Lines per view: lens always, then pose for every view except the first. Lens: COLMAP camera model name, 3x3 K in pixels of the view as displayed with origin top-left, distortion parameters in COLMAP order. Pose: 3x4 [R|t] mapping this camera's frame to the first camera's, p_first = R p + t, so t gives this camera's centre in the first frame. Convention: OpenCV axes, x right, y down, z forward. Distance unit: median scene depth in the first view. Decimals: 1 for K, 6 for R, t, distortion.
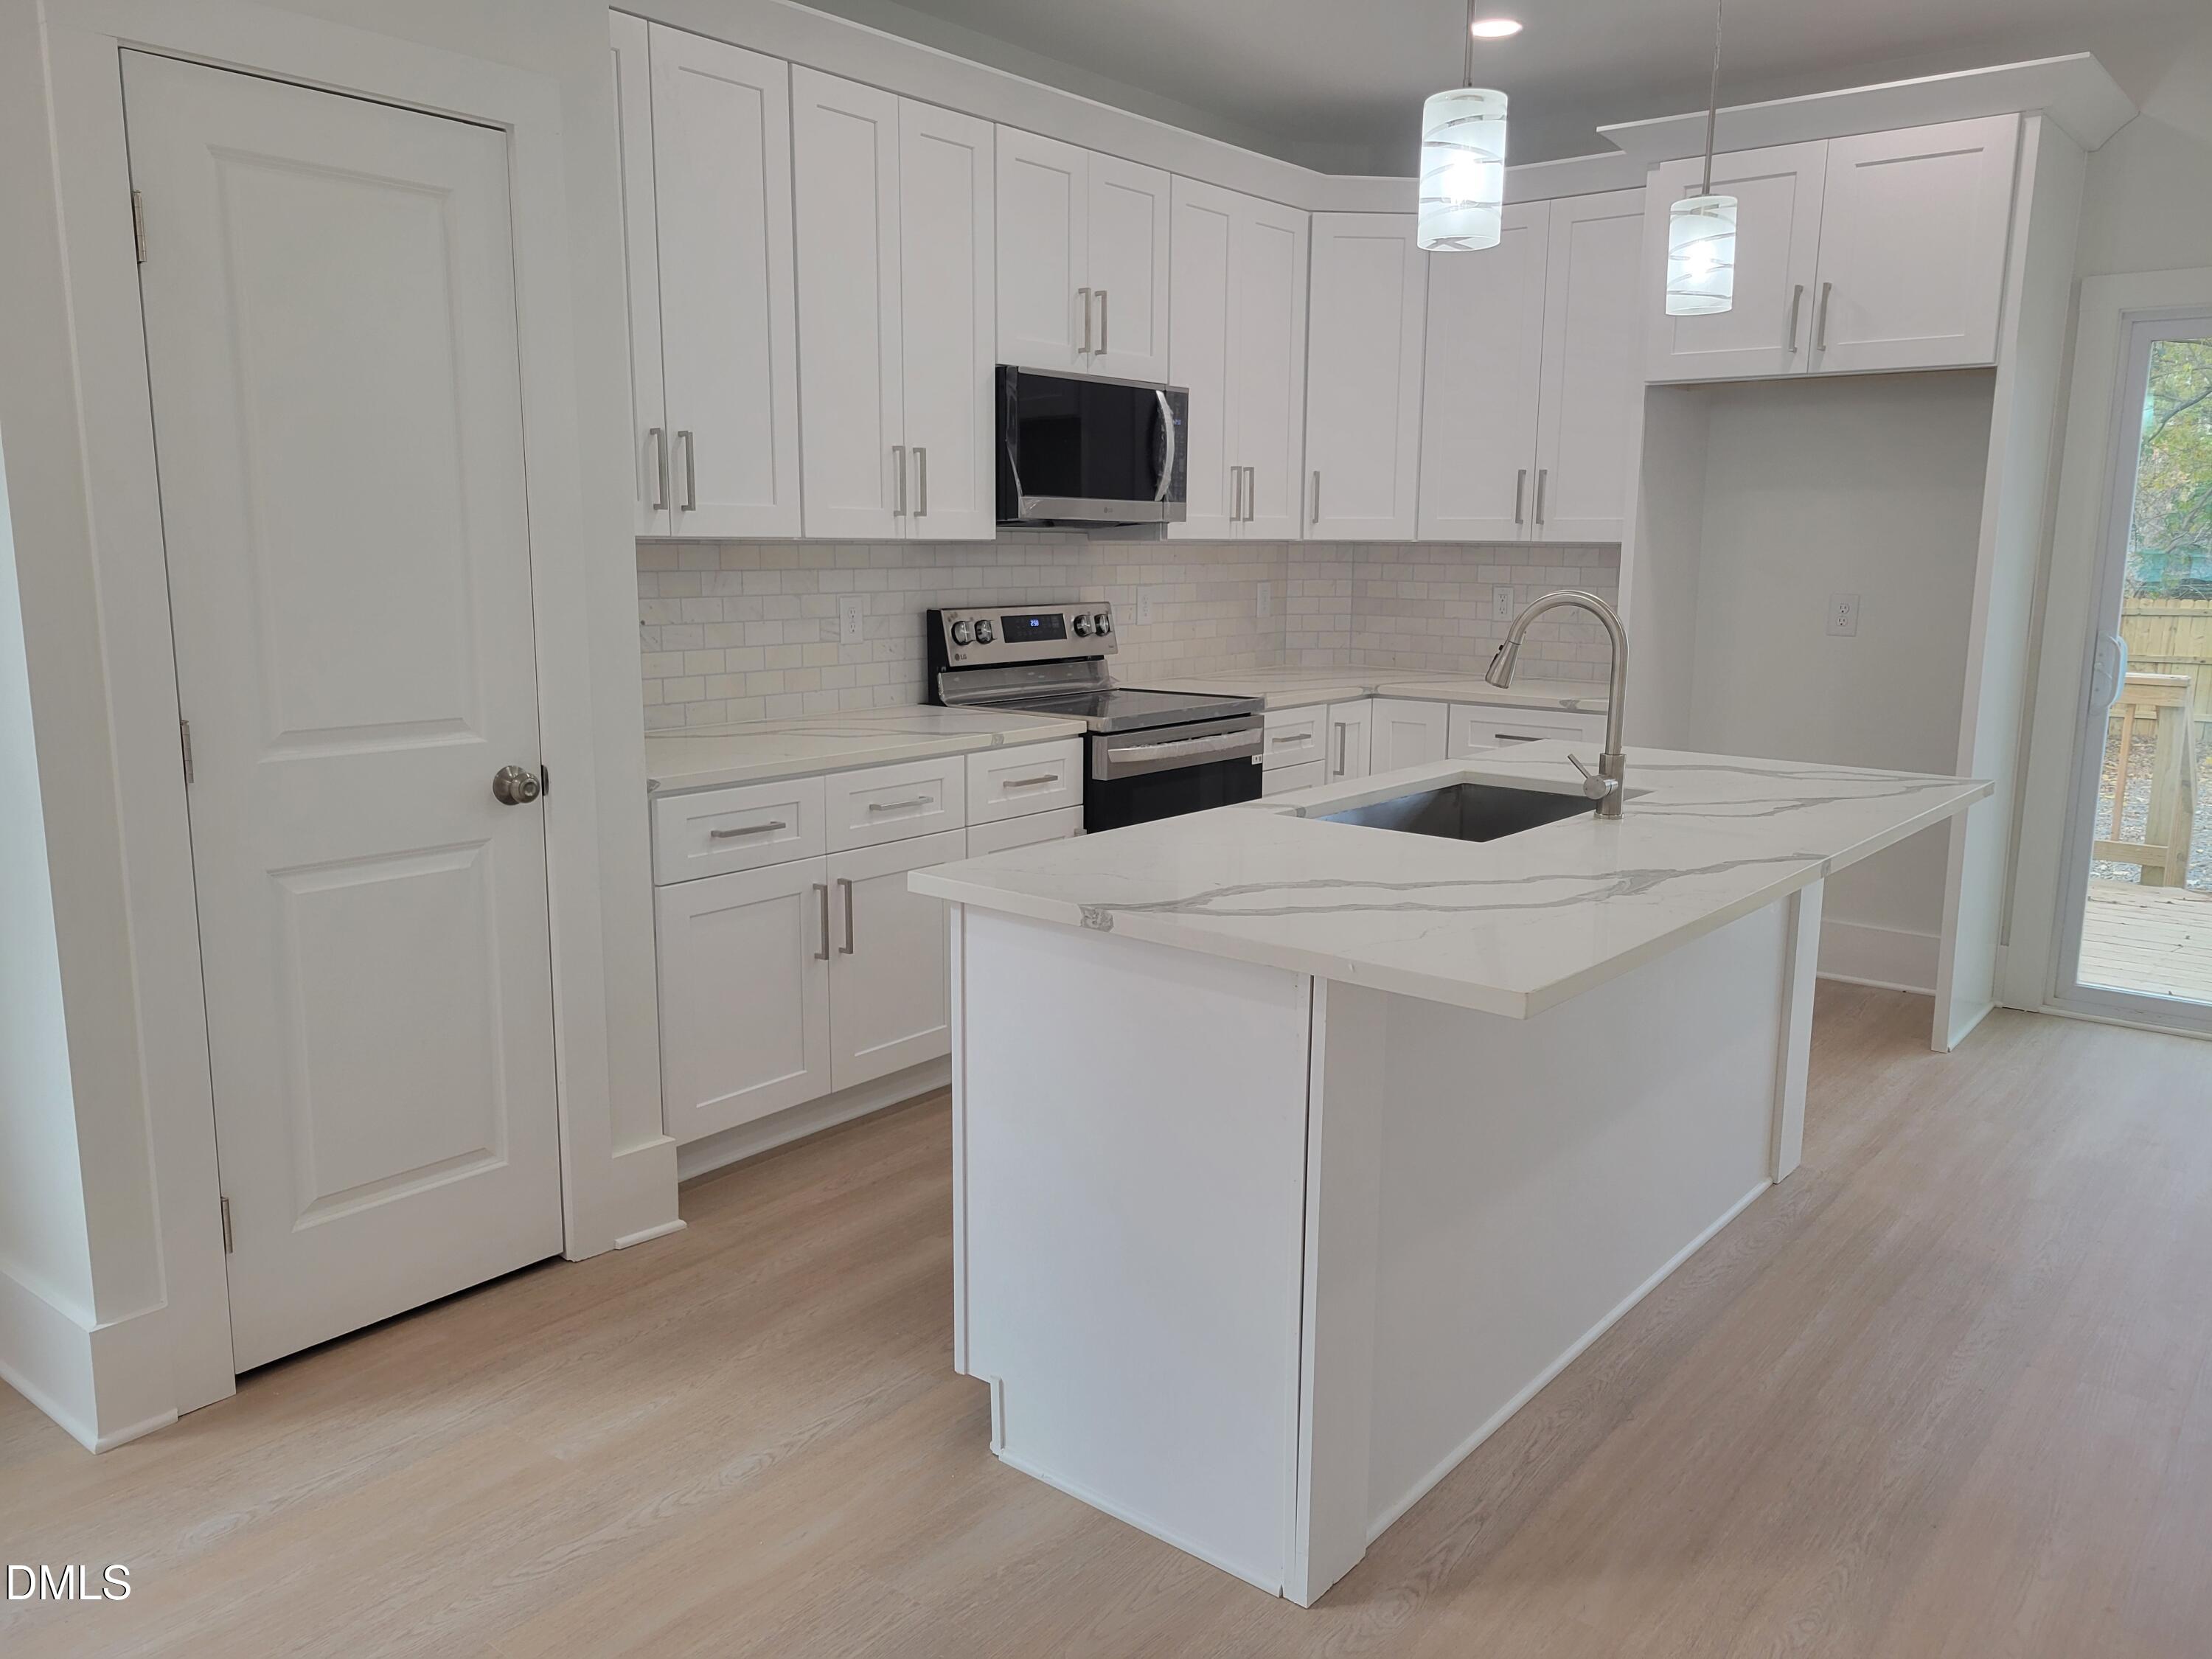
lens RADIAL K [[1658.3, 0, 1106.0], [0, 1658.3, 829.5], [0, 0, 1]] dist [0.037677, -0.003092]
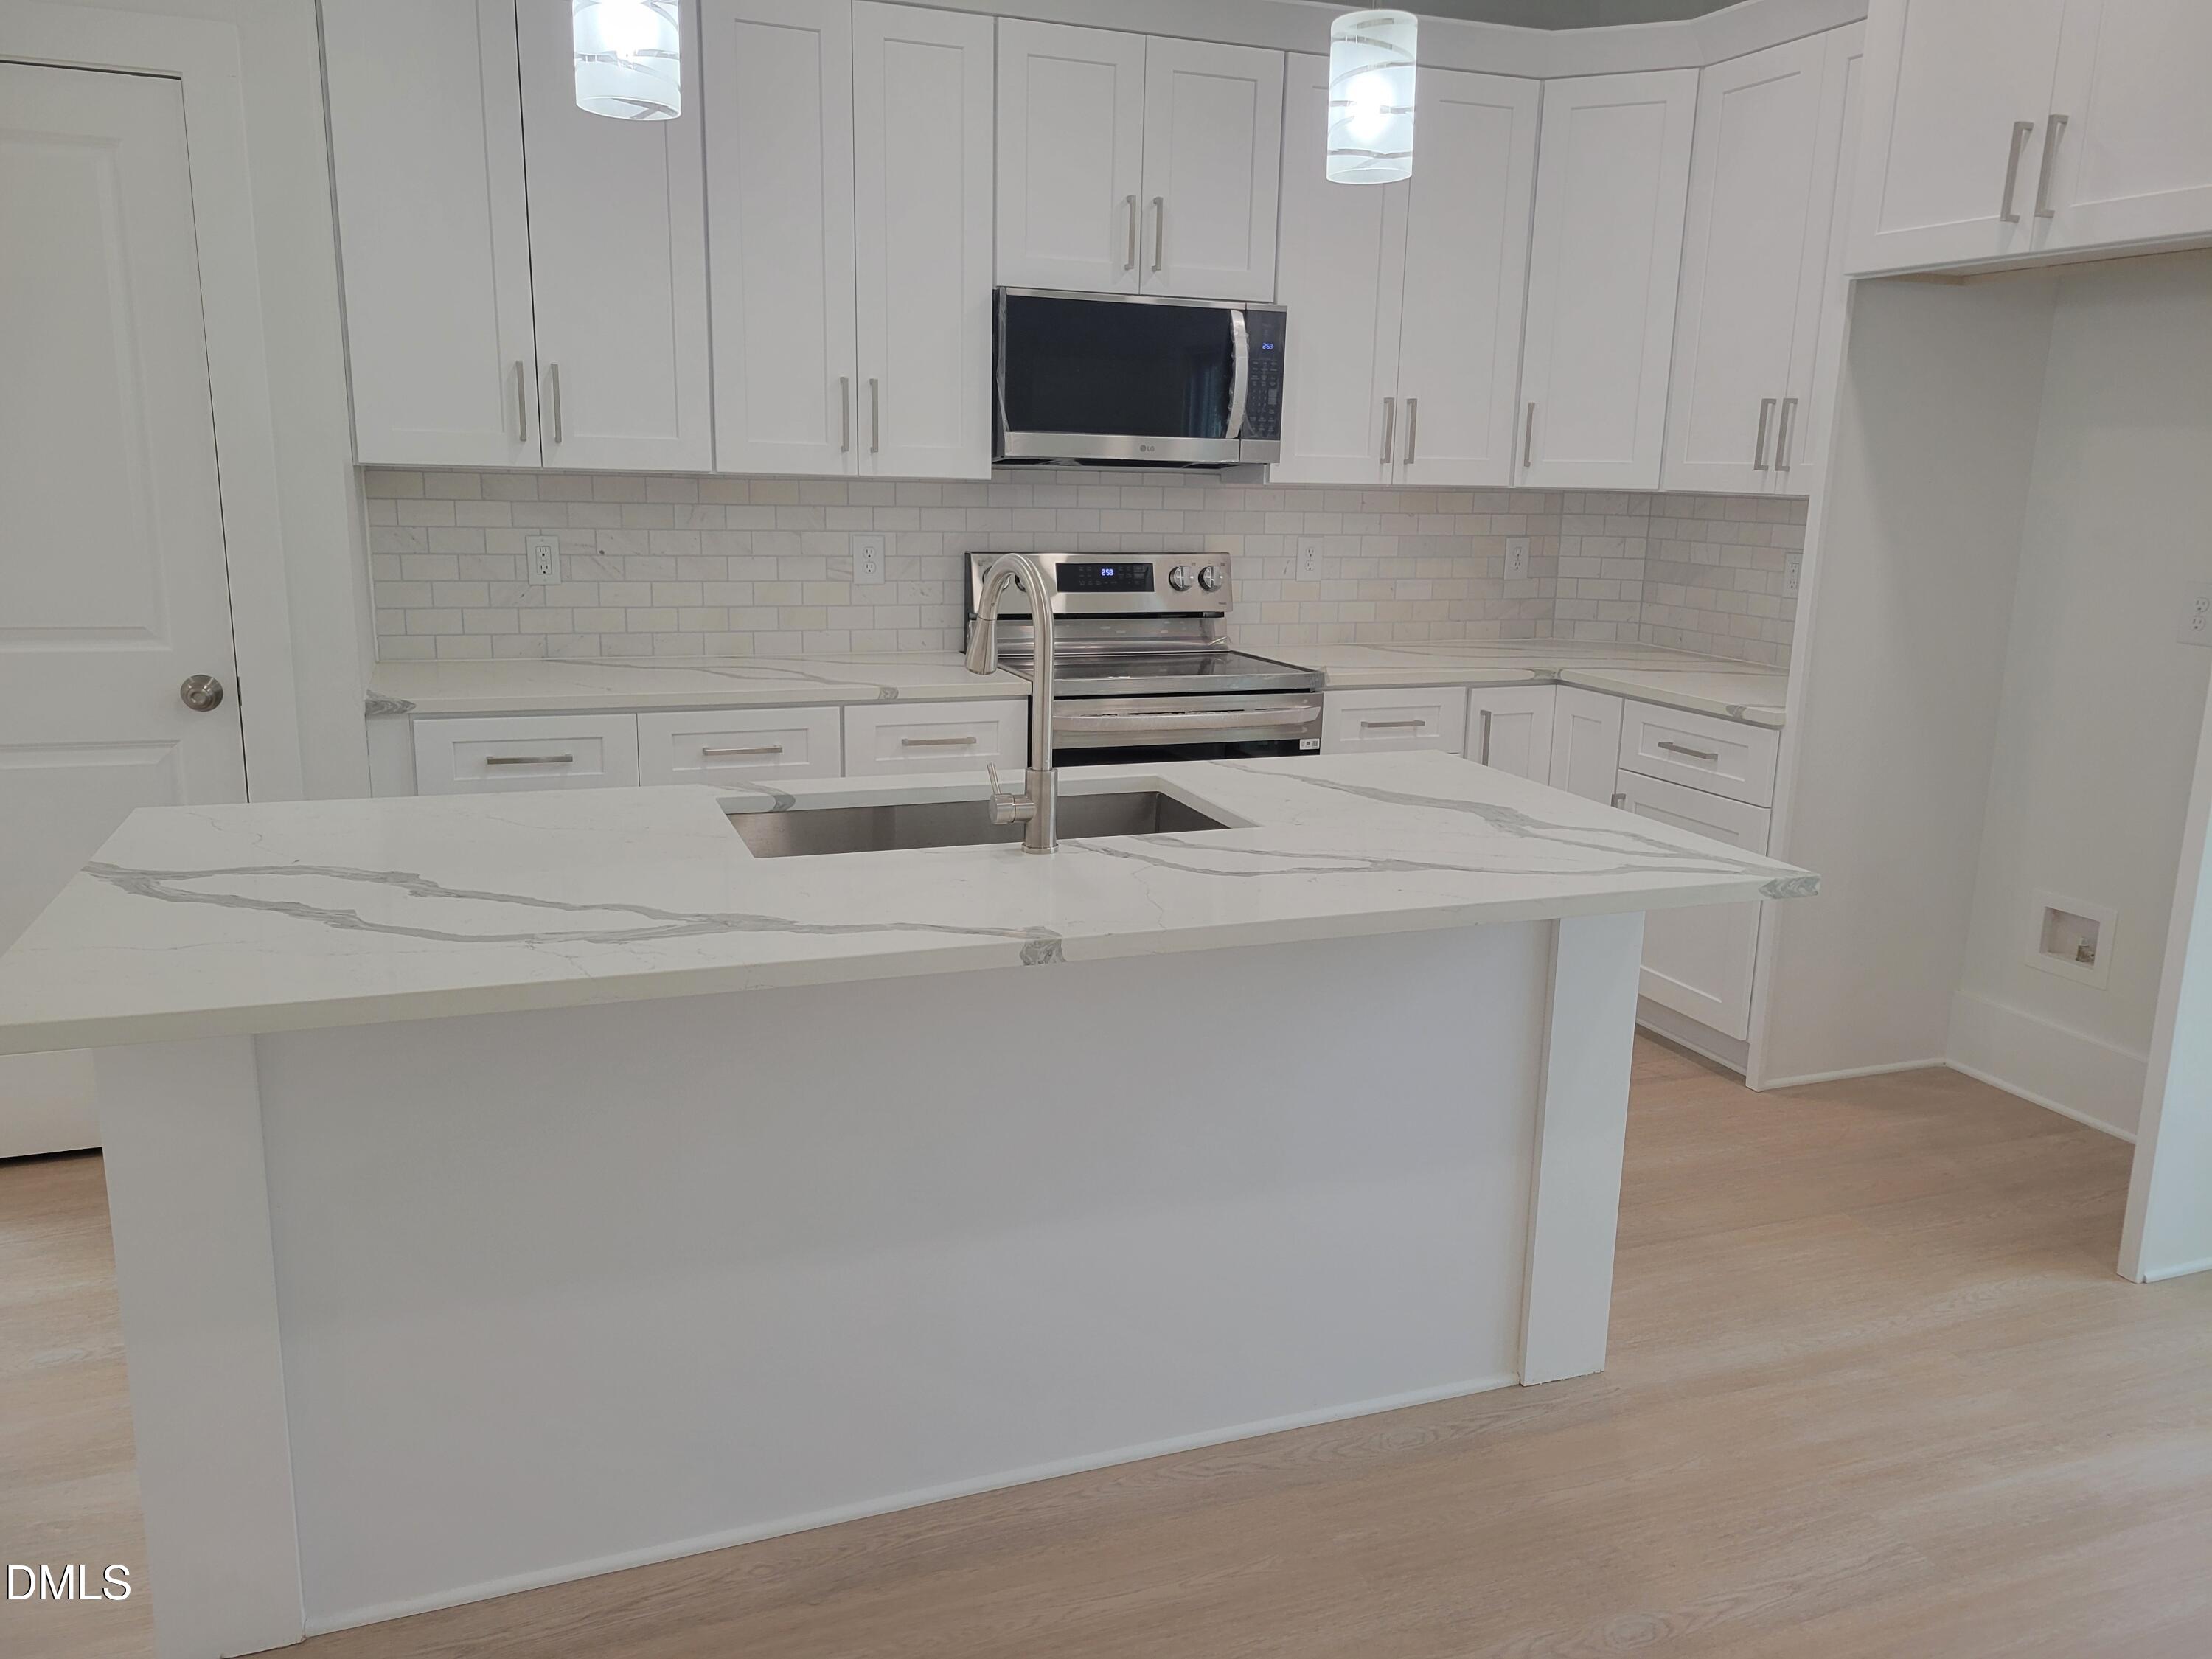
lens RADIAL K [[1658.3, 0, 1106.0], [0, 1658.3, 829.5], [0, 0, 1]] dist [0.037677, -0.003092]
pose [[0.865118, 0.120573, -0.486860, 0.424274], [-0.103723, 0.992701, 0.061537, -0.040724], [0.490726, -0.002738, 0.871310, 0.206723]]
